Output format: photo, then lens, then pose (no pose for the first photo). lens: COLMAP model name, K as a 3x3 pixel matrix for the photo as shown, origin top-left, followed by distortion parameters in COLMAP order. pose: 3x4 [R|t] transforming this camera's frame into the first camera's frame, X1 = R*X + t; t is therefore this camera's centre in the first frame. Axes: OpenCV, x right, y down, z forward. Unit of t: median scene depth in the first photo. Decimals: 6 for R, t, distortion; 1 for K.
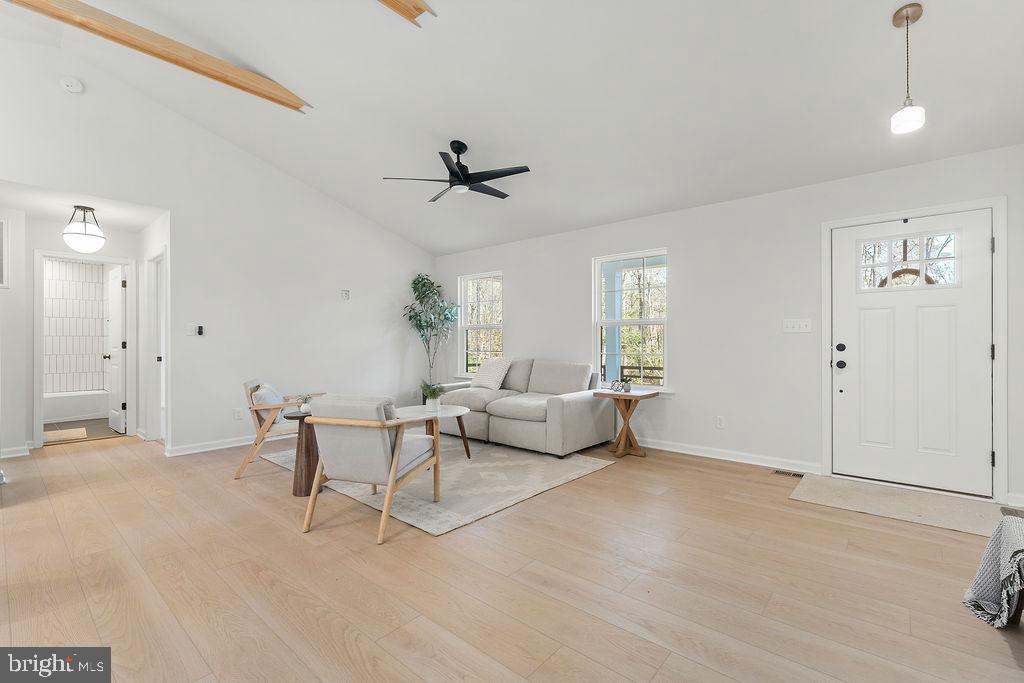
lens RADIAL K [[450.1, 0, 512.0], [0, 450.1, 341.5], [0, 0, 1]] dist [-0.001209, -0.000420]
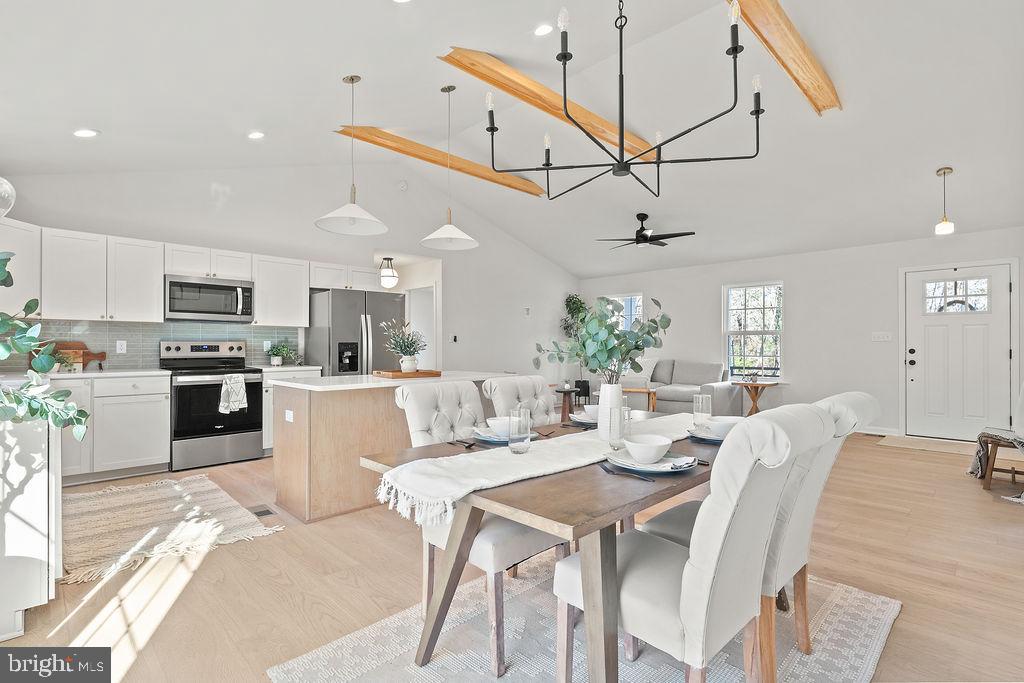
lens RADIAL K [[487.4, 0, 512.0], [0, 487.4, 341.5], [0, 0, 1]] dist [-0.000223, 0.000209]
pose [[0.996911, 0.002200, -0.078509, -0.423807], [-0.003058, 0.999937, -0.010805, 0.002065], [0.078481, 0.011012, 0.996855, -0.651793]]
